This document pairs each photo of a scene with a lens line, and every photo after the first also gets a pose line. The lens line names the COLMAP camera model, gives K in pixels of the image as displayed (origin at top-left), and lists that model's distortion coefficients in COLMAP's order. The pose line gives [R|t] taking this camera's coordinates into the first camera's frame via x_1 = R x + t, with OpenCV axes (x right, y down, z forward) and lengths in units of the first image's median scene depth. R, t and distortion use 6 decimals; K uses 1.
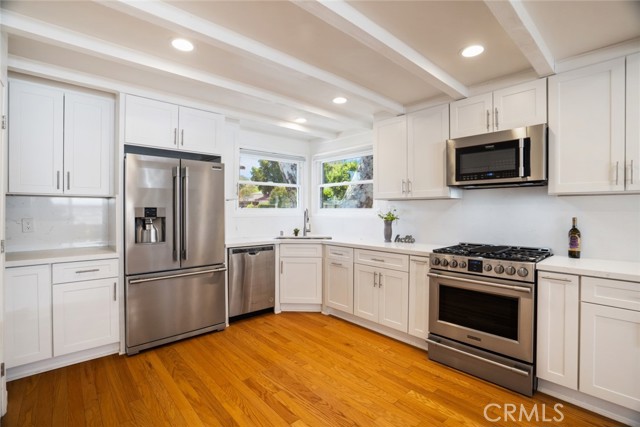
lens RADIAL K [[295.8, 0, 318.3], [0, 295.8, 209.0], [0, 0, 1]] dist [-0.061098, 0.022890]
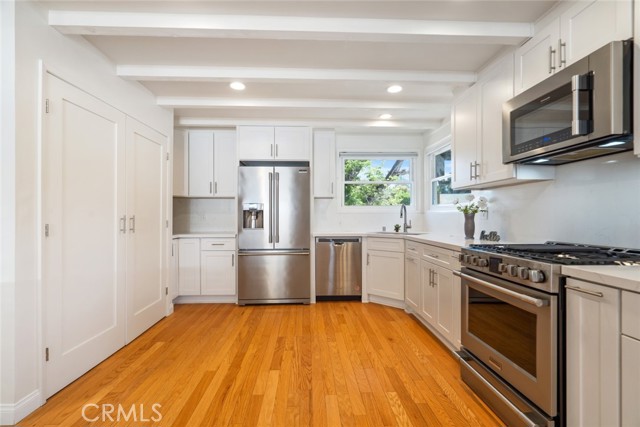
lens RADIAL K [[293.7, 0, 317.3], [0, 293.7, 211.9], [0, 0, 1]] dist [-0.000262, -0.000022]
pose [[0.770672, -0.011849, -0.637122, 0.547657], [0.005700, 0.999915, -0.011700, 0.052751], [0.637207, 0.005385, 0.770674, 0.095336]]
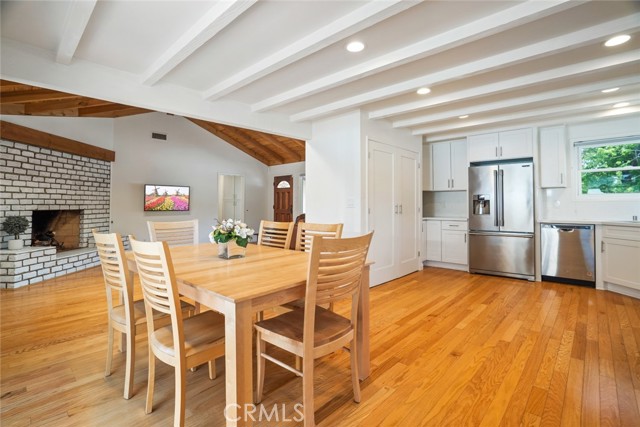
lens RADIAL K [[295.8, 0, 318.3], [0, 295.8, 209.0], [0, 0, 1]] dist [-0.061098, 0.022890]
pose [[0.083103, 0.008927, -0.996501, 1.092908], [0.007996, 0.999922, 0.009625, 0.055743], [0.996509, -0.008767, 0.083025, -0.154183]]
